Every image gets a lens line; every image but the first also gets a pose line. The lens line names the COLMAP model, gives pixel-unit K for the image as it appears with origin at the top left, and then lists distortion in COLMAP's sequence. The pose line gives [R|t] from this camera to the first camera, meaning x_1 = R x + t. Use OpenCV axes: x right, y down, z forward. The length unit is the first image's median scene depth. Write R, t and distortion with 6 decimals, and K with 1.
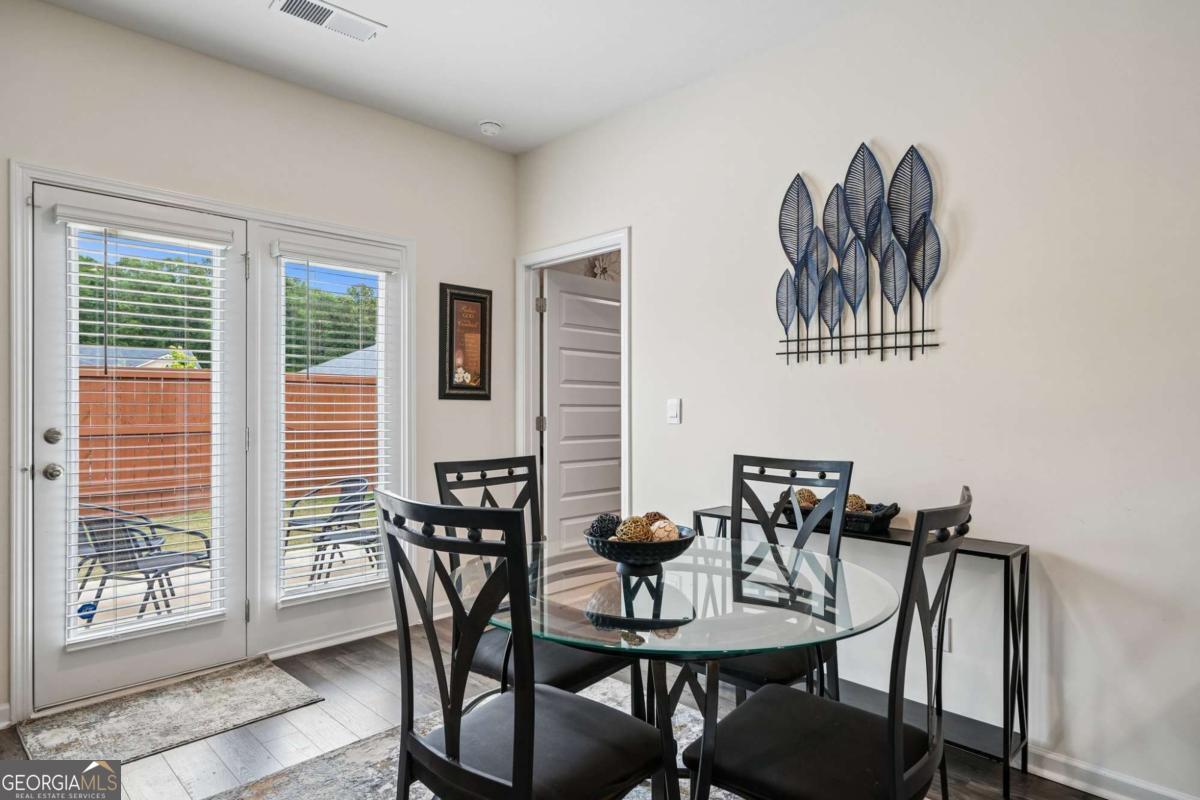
lens RADIAL K [[678.5, 0, 600.4], [0, 678.5, 403.9], [0, 0, 1]] dist [0.000250, 0.000168]
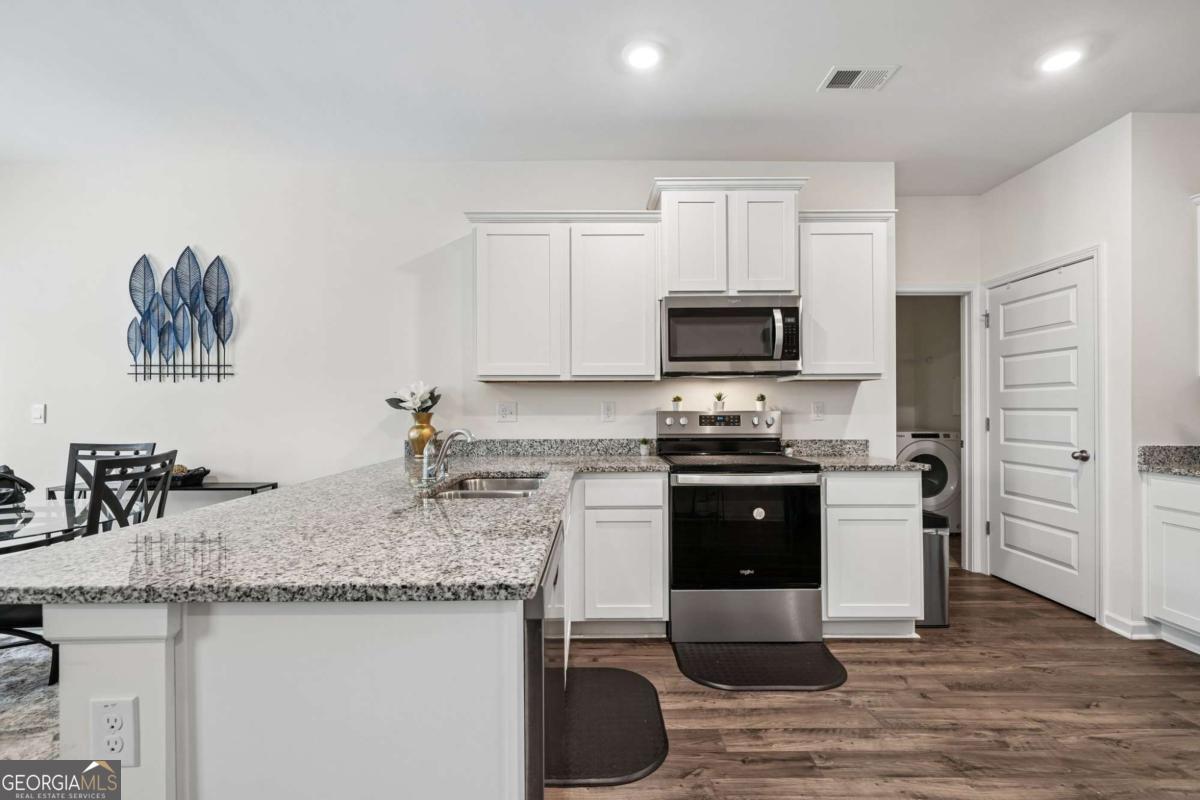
lens RADIAL K [[539.4, 0, 598.6], [0, 539.4, 404.2], [0, 0, 1]] dist [-0.000181, -0.000438]
pose [[0.699450, 0.000396, 0.714681, 0.152831], [-0.000172, 1.000000, -0.000386, -0.009048], [-0.714681, 0.000146, 0.699450, -0.587968]]
